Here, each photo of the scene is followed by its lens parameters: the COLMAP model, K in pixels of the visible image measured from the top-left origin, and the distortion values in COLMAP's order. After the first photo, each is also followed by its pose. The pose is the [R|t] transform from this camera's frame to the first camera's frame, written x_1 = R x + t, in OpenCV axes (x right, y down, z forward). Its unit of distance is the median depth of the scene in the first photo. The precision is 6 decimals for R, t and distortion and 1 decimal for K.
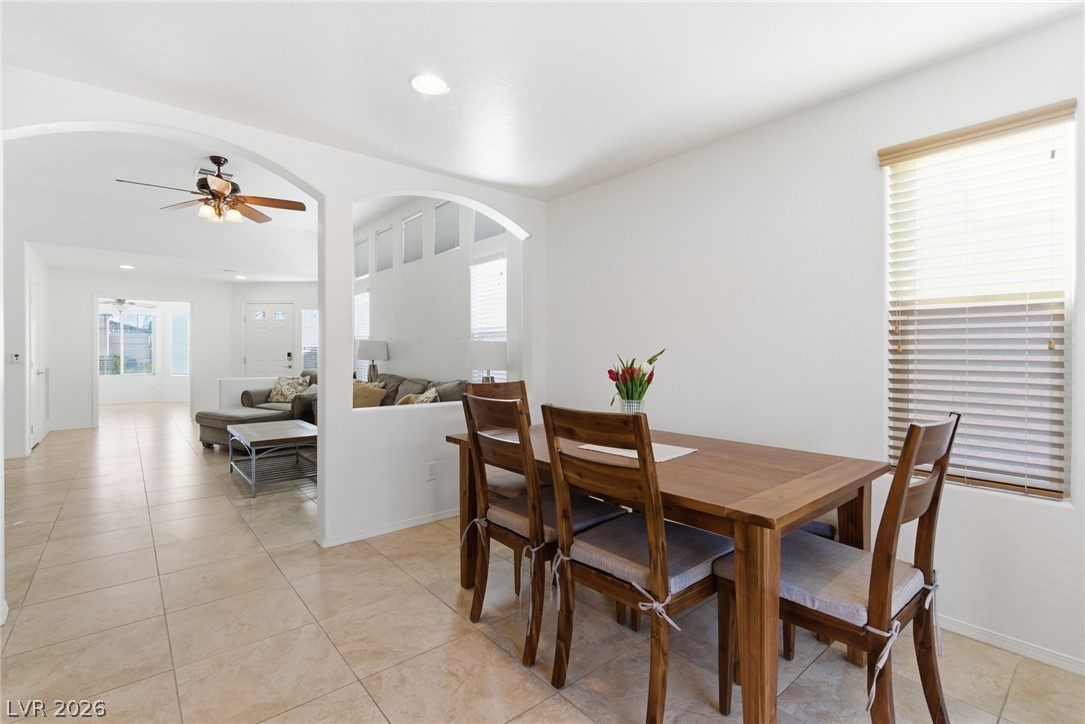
lens RADIAL K [[492.2, 0, 543.9], [0, 492.2, 354.3], [0, 0, 1]] dist [0.001637, -0.000412]
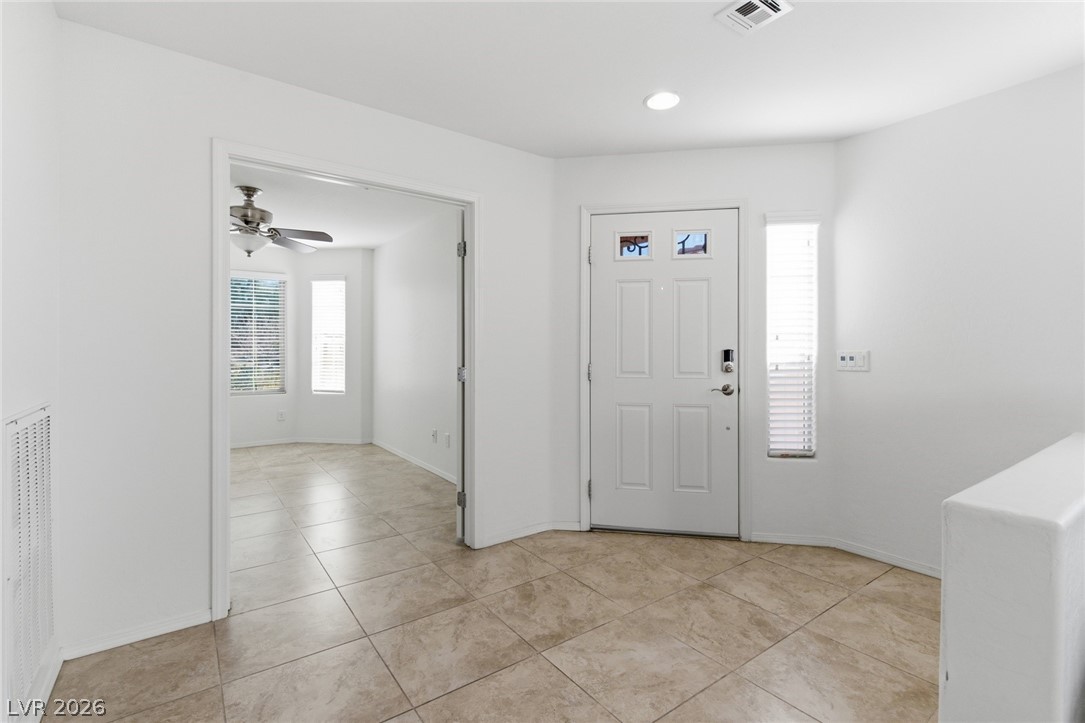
lens RADIAL K [[494.9, 0, 544.2], [0, 494.9, 349.2], [0, 0, 1]] dist [0.000715, -0.000091]
pose [[0.997267, 0.000859, -0.073872, -1.202334], [-0.001502, 0.999961, -0.008655, -0.001210], [0.073861, 0.008742, 0.997230, 1.249728]]
